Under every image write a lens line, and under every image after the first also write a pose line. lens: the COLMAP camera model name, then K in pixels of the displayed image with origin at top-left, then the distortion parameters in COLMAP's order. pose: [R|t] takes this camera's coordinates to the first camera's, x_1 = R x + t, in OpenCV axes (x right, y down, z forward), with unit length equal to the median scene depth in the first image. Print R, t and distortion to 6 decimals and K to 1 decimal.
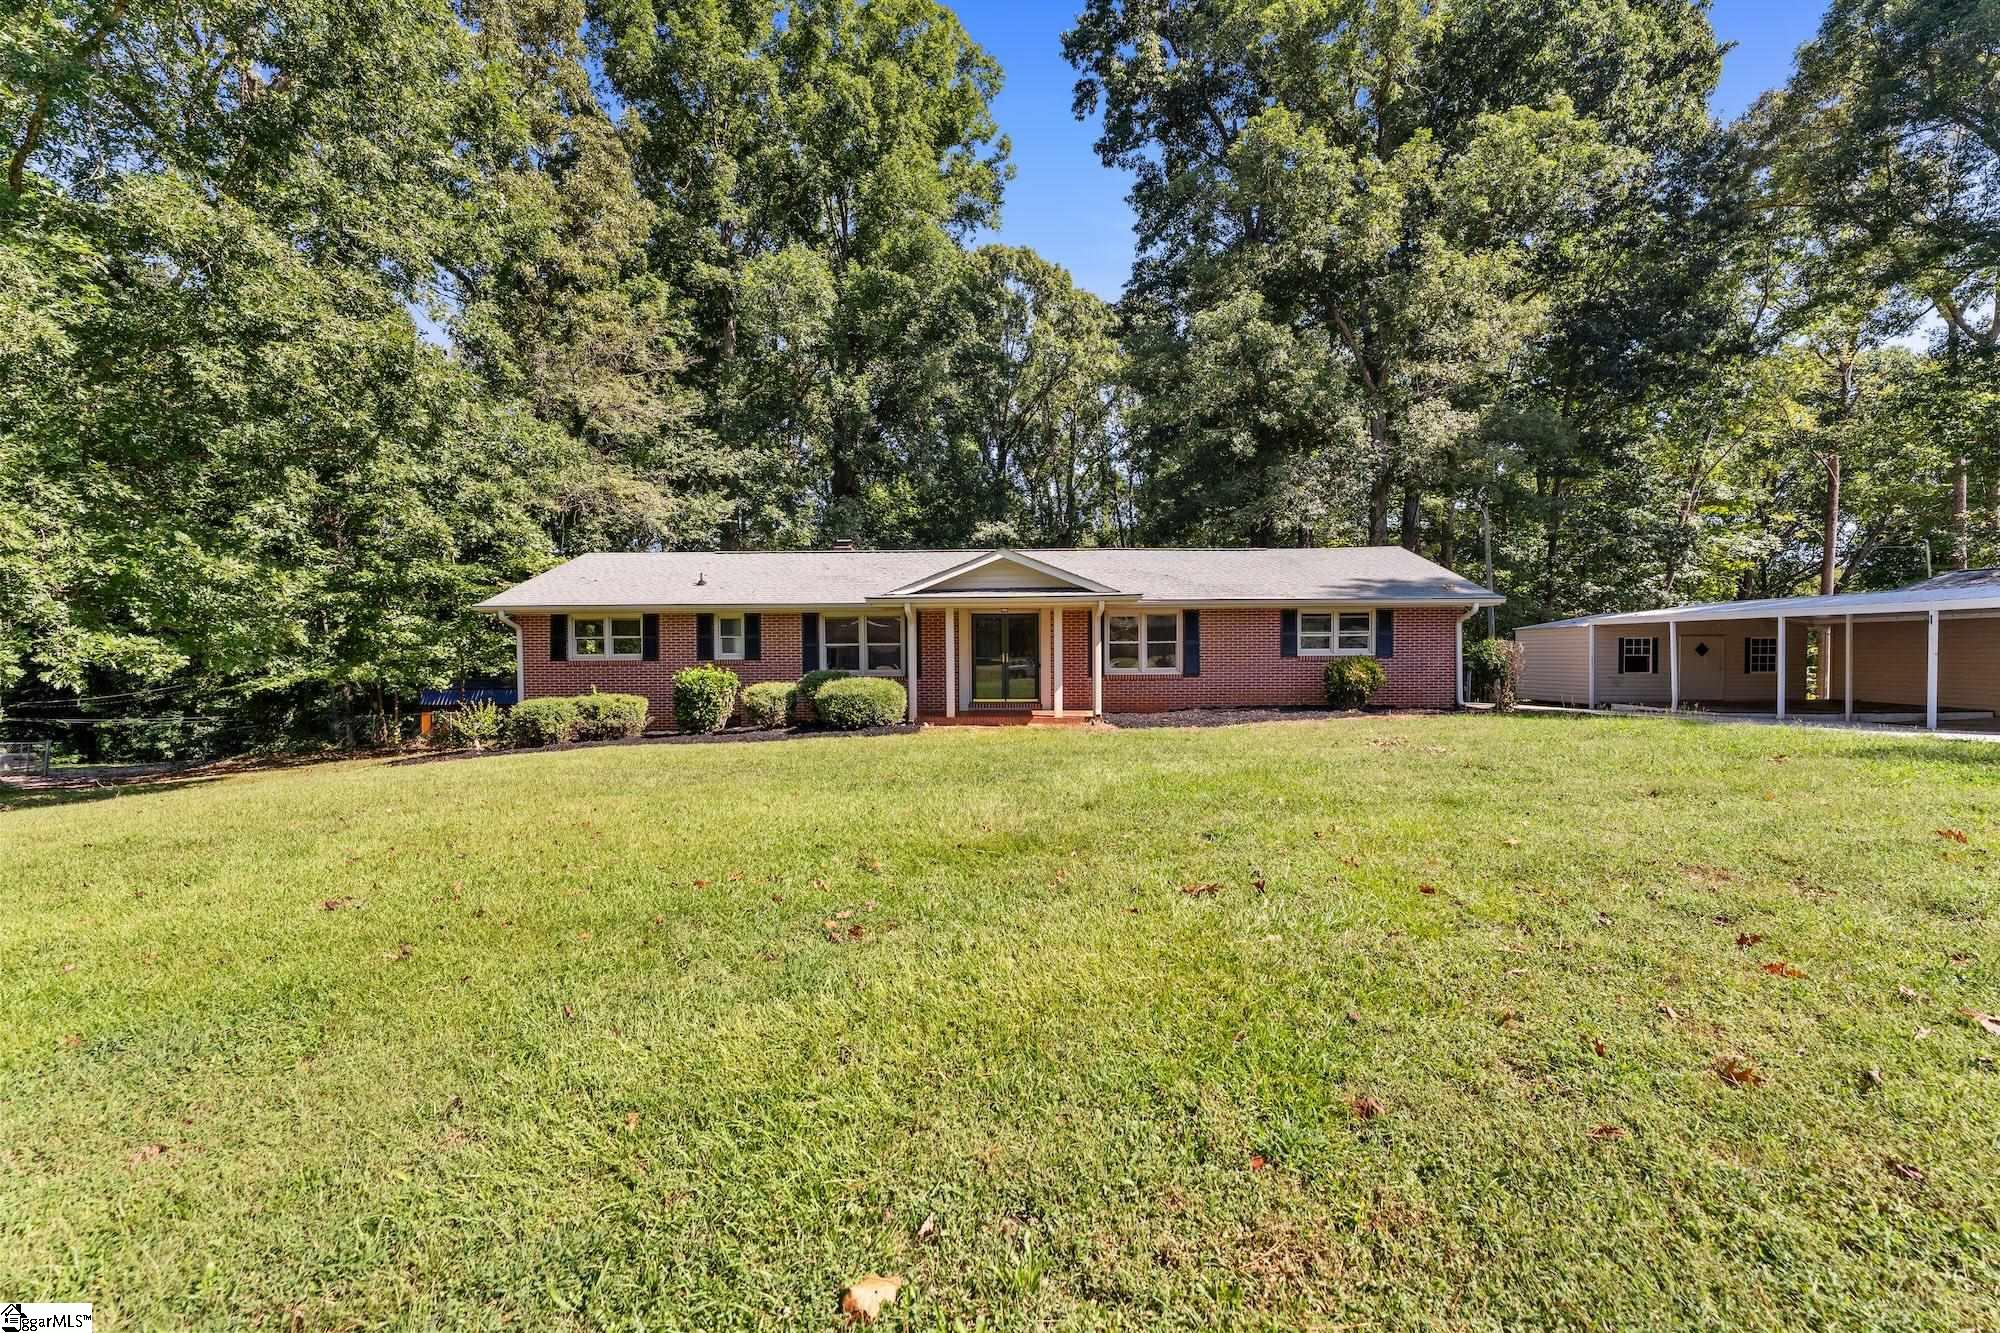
lens RADIAL K [[791.5, 0, 1004.8], [0, 791.5, 657.2], [0, 0, 1]] dist [-0.000972, -0.000622]
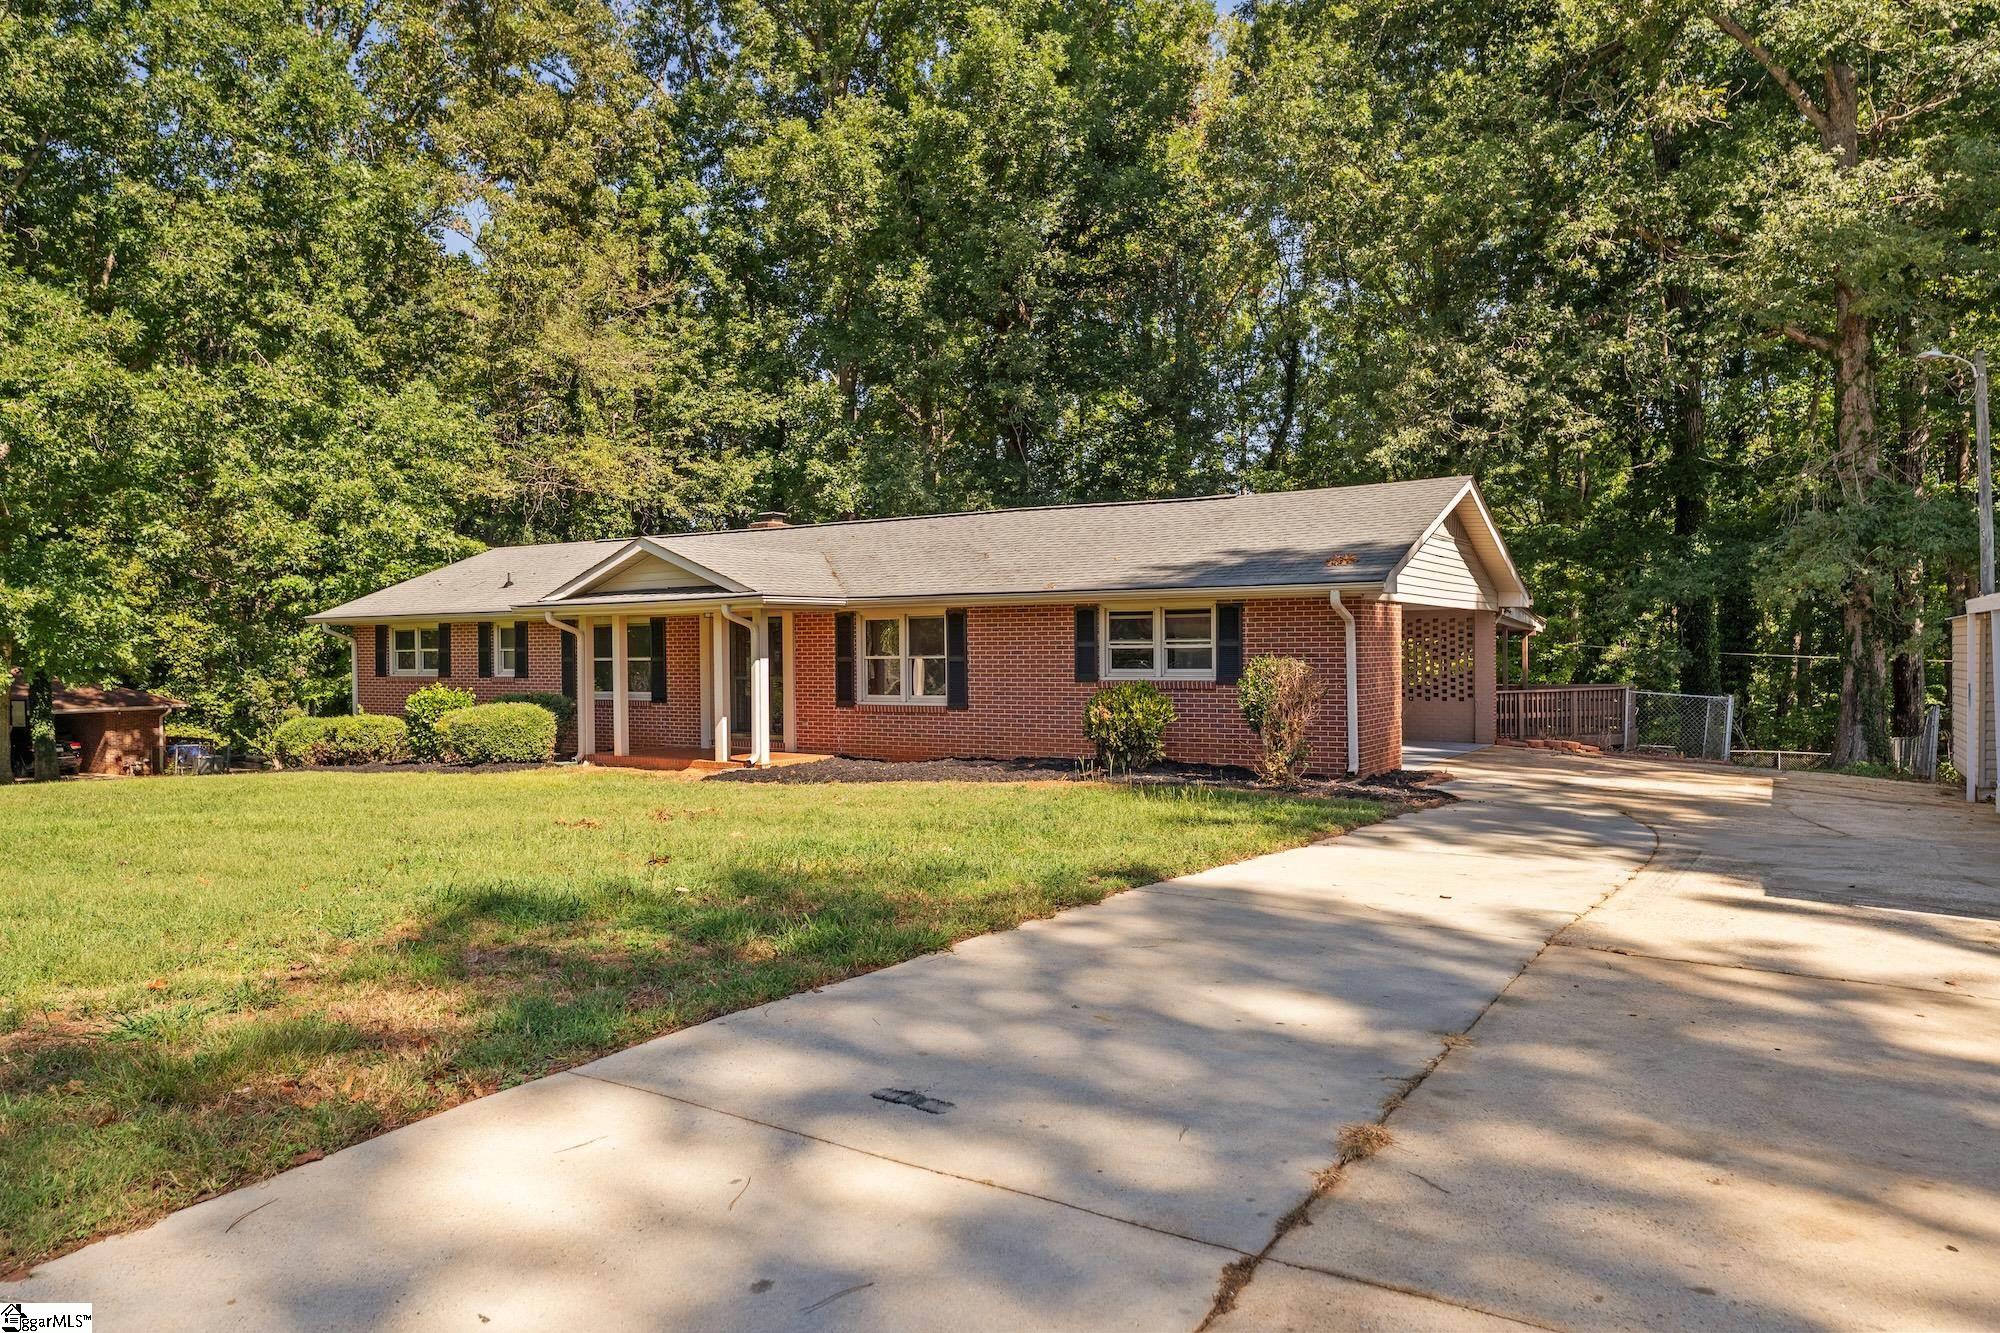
lens RADIAL K [[1318.3, 0, 994.8], [0, 1318.3, 669.2], [0, 0, 1]] dist [0.000221, -0.000064]
pose [[0.867065, 0.006693, -0.498149, 0.814456], [-0.002467, 0.999955, 0.009142, -0.019582], [0.498188, -0.006698, 0.867043, 0.056136]]
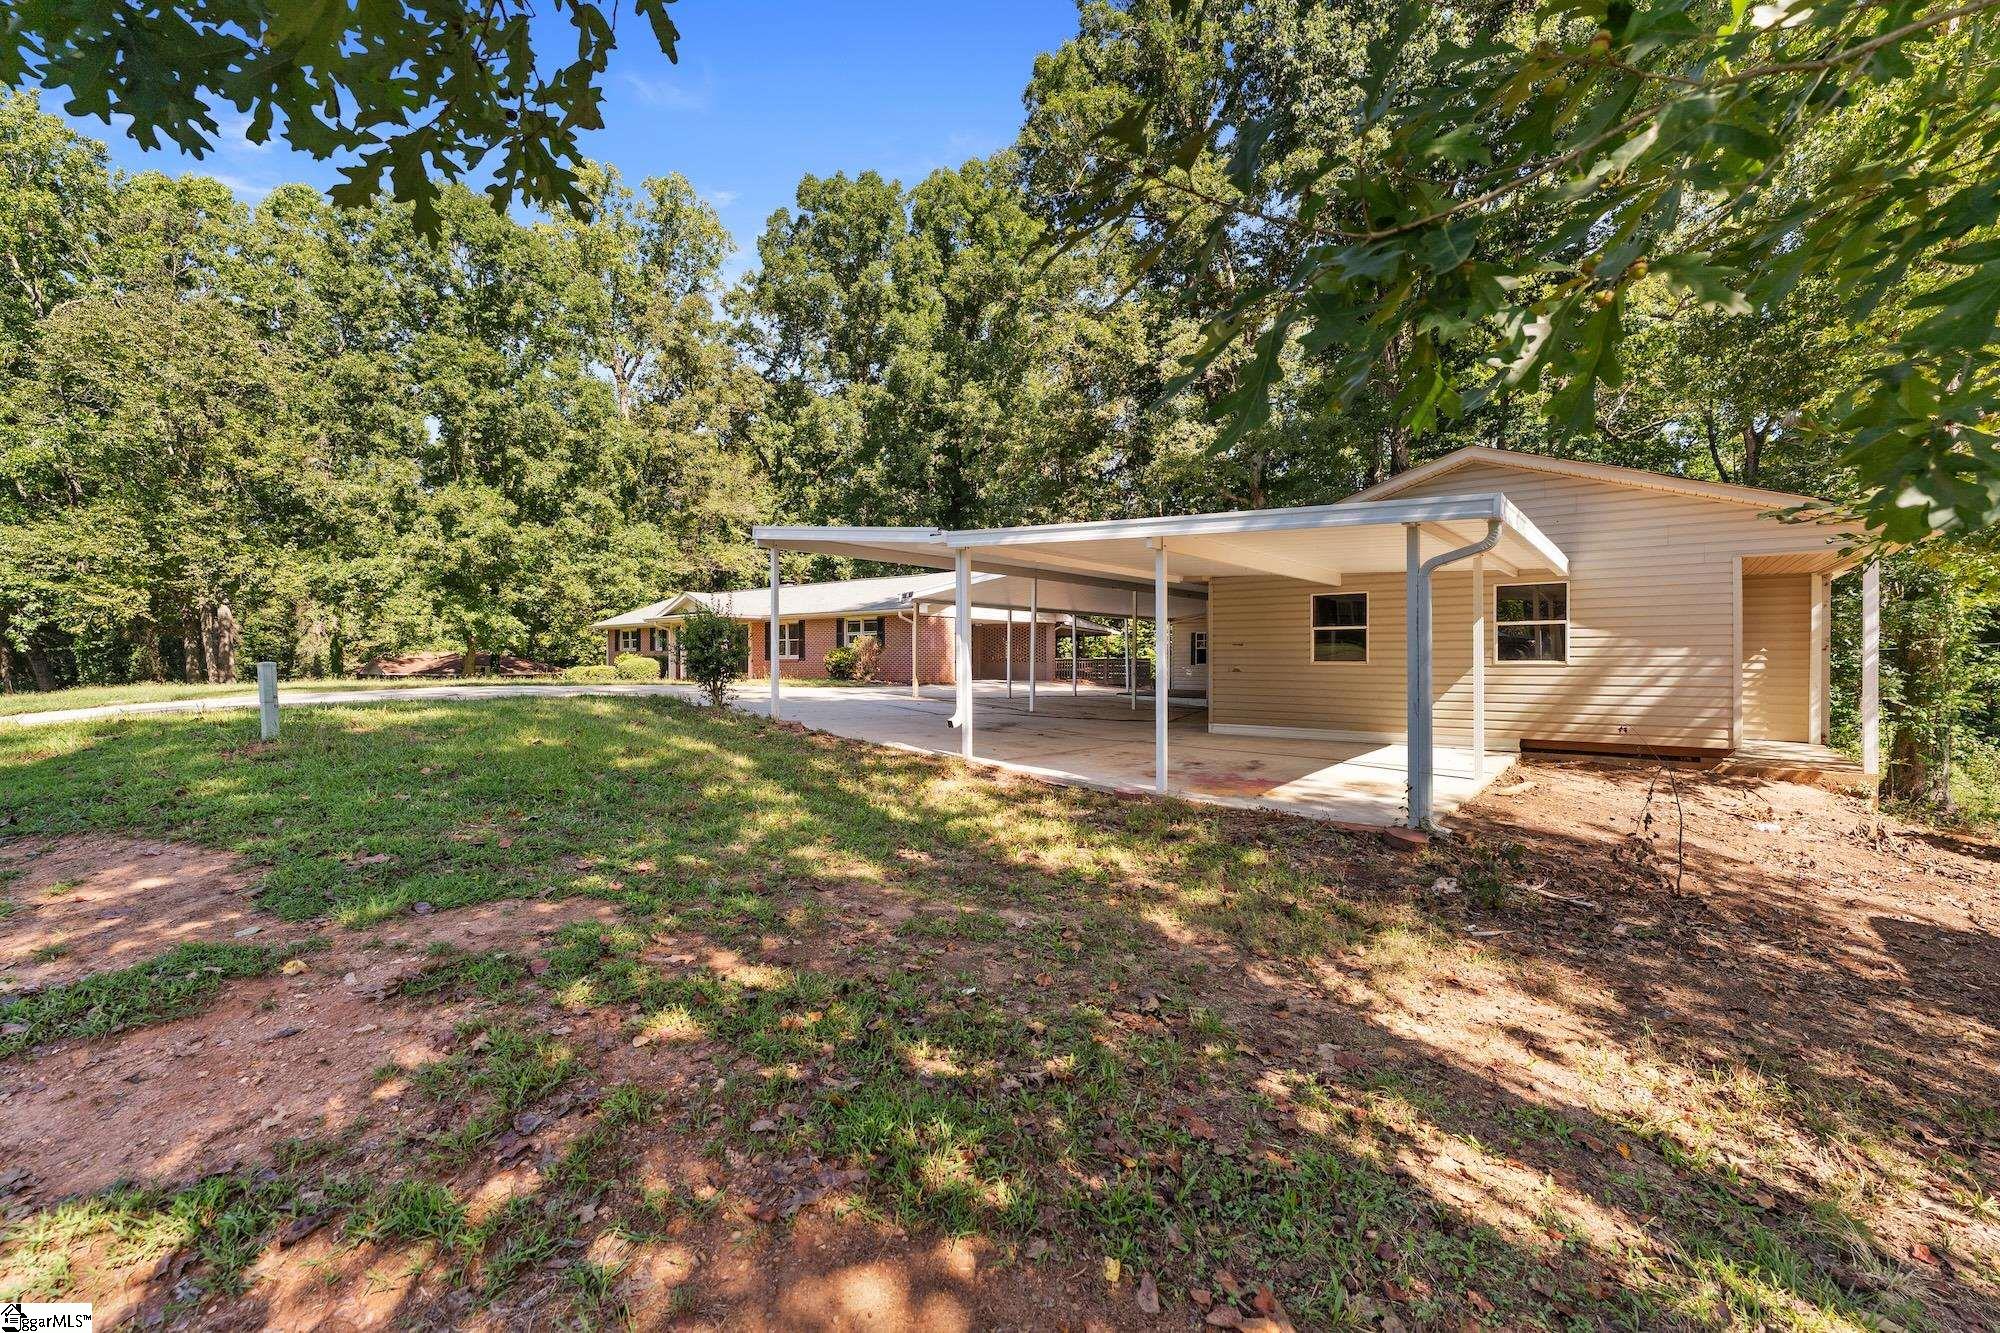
lens RADIAL K [[791.5, 0, 991.9], [0, 791.5, 668.1], [0, 0, 1]] dist [-0.000972, -0.000622]
pose [[0.807502, 0.013511, -0.589710, 1.557917], [-0.010540, 0.999909, 0.008476, 0.023006], [0.589771, -0.000629, 0.807570, -0.120543]]
